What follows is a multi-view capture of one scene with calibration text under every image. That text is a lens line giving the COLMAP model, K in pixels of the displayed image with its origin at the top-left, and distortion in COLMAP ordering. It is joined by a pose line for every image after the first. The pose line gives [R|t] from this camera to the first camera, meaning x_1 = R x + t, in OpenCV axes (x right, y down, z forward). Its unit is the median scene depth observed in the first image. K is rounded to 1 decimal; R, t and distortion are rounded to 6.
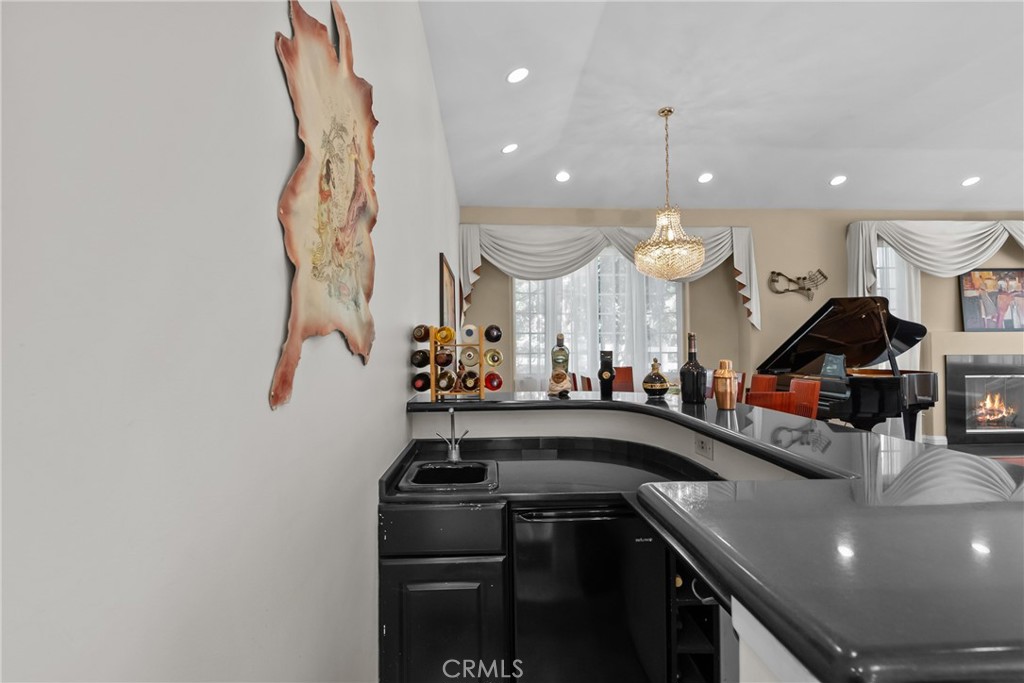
lens RADIAL K [[475.1, 0, 512.0], [0, 475.1, 341.5], [0, 0, 1]] dist [-0.000849, -0.000345]
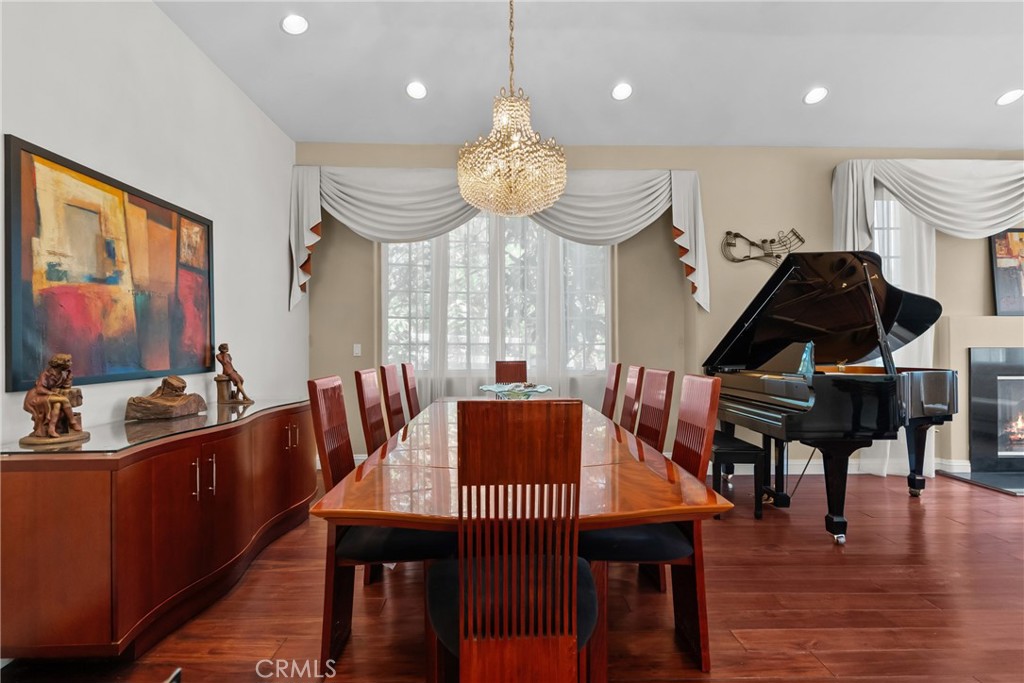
lens RADIAL K [[478.7, 0, 510.1], [0, 478.7, 346.7], [0, 0, 1]] dist [-0.002233, 0.000126]
pose [[0.999644, 0.004815, -0.026240, 0.238634], [-0.004607, 0.999958, 0.007967, 0.024863], [0.026278, -0.007843, 0.999624, 0.260794]]
